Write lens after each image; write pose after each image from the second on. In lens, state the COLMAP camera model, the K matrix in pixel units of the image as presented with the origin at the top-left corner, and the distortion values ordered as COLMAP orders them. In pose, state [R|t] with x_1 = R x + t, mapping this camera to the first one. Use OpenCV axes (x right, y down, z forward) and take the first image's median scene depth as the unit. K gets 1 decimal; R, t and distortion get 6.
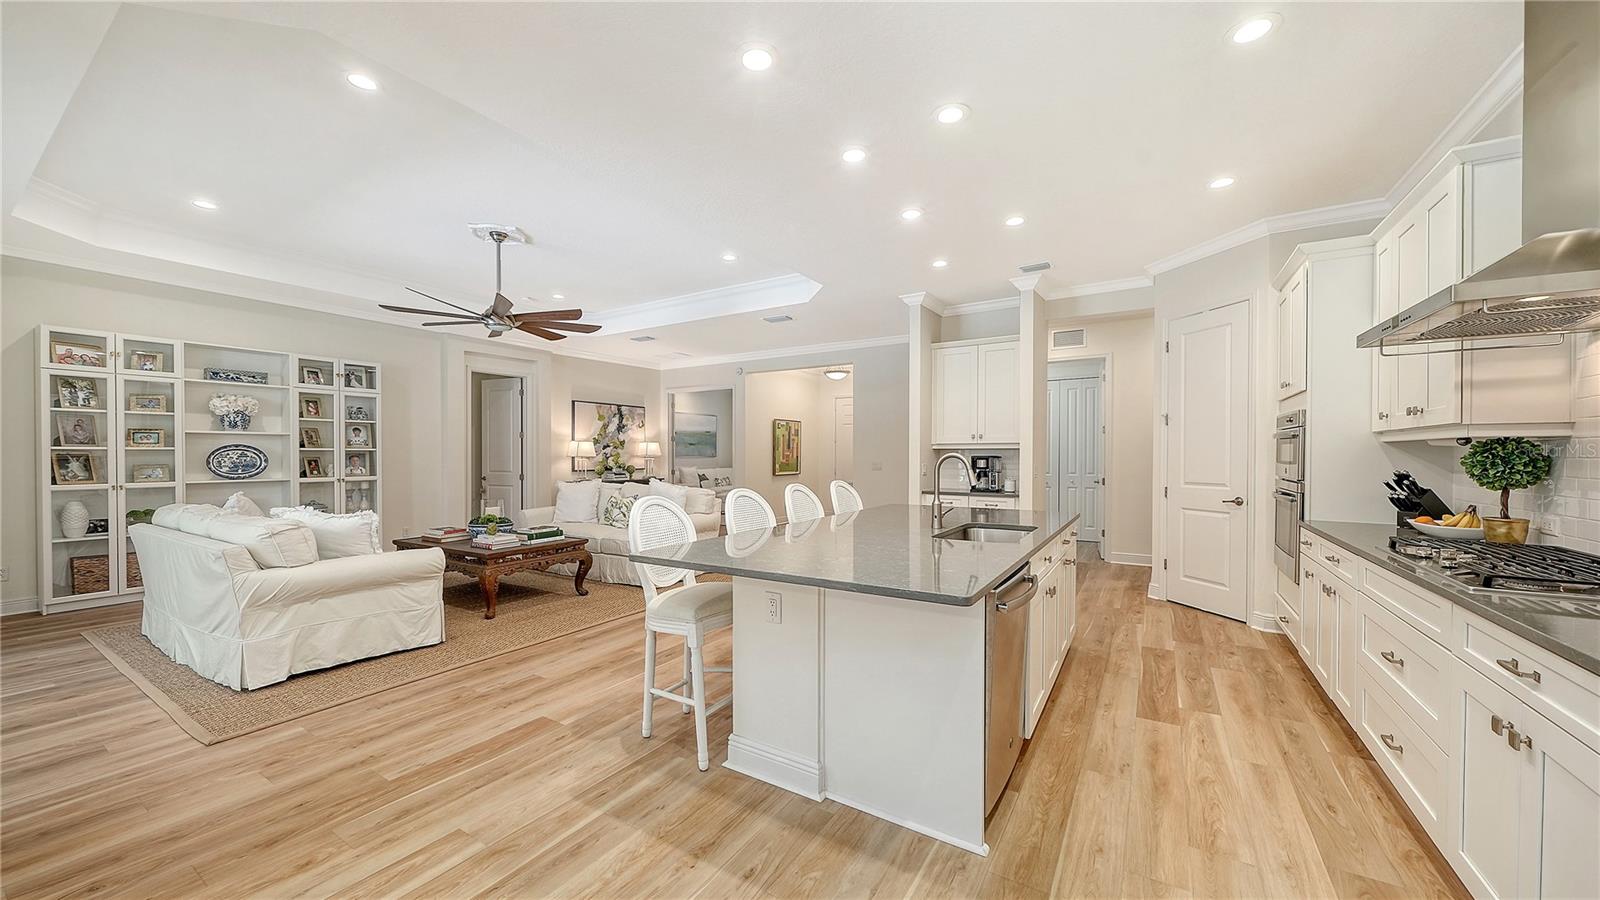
lens RADIAL K [[571.9, 0, 796.7], [0, 571.9, 456.8], [0, 0, 1]] dist [-0.002256, -0.000389]
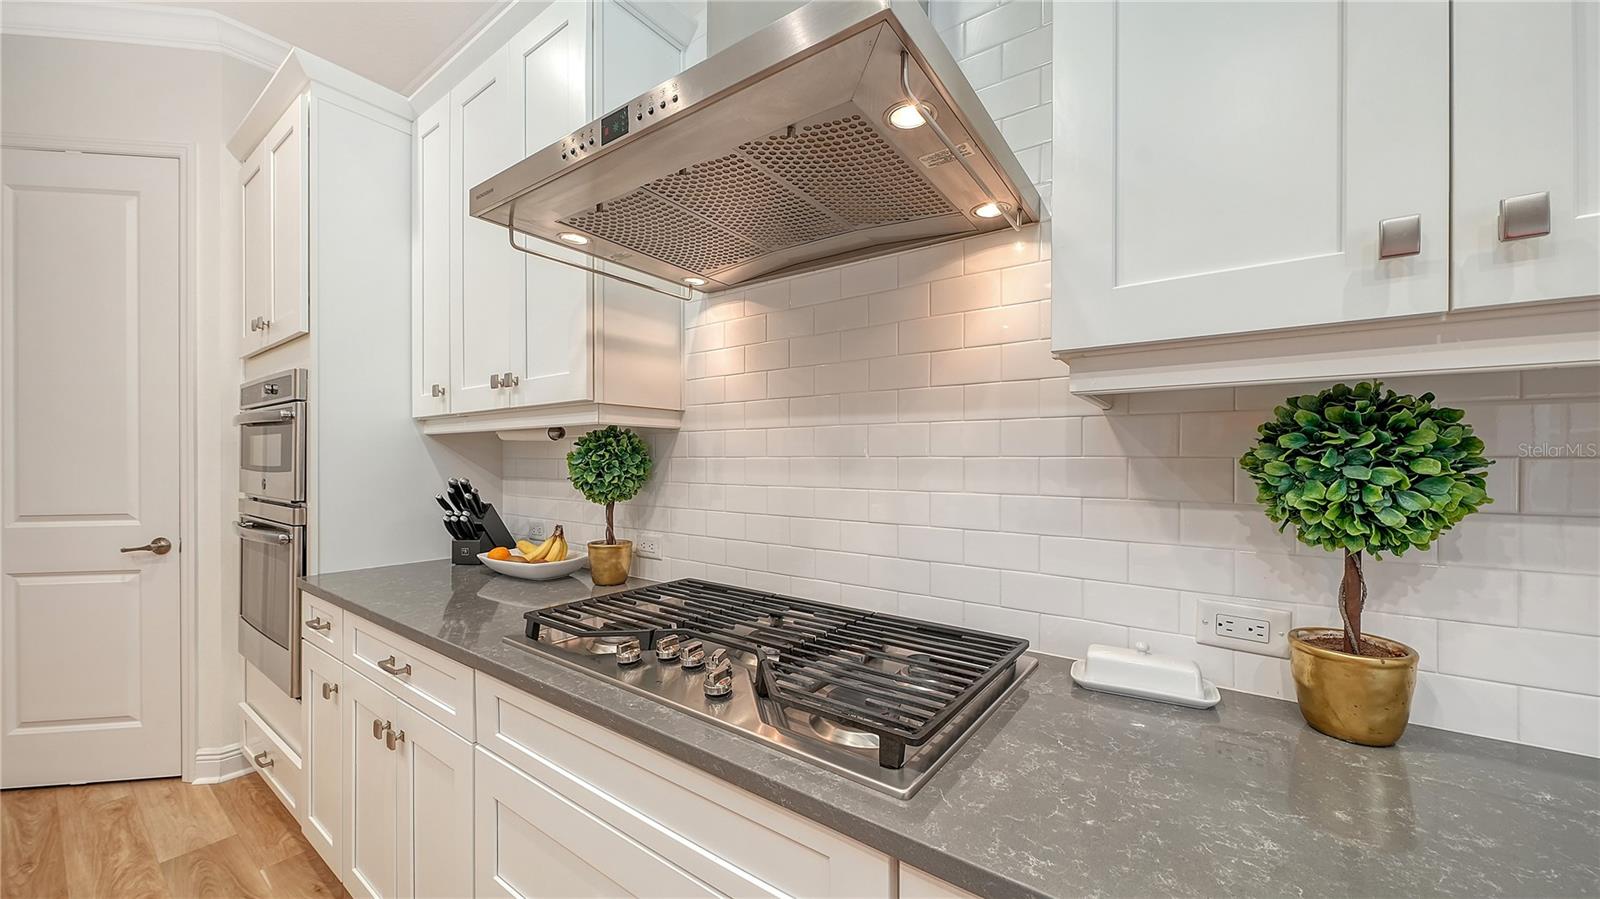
lens RADIAL K [[579.9, 0, 808.0], [0, 579.9, 460.9], [0, 0, 1]] dist [-0.002029, -0.000395]
pose [[0.064819, -0.006724, 0.997874, 0.423310], [0.005653, 0.999964, 0.006370, 0.002218], [-0.997881, 0.005228, 0.064855, 0.553943]]
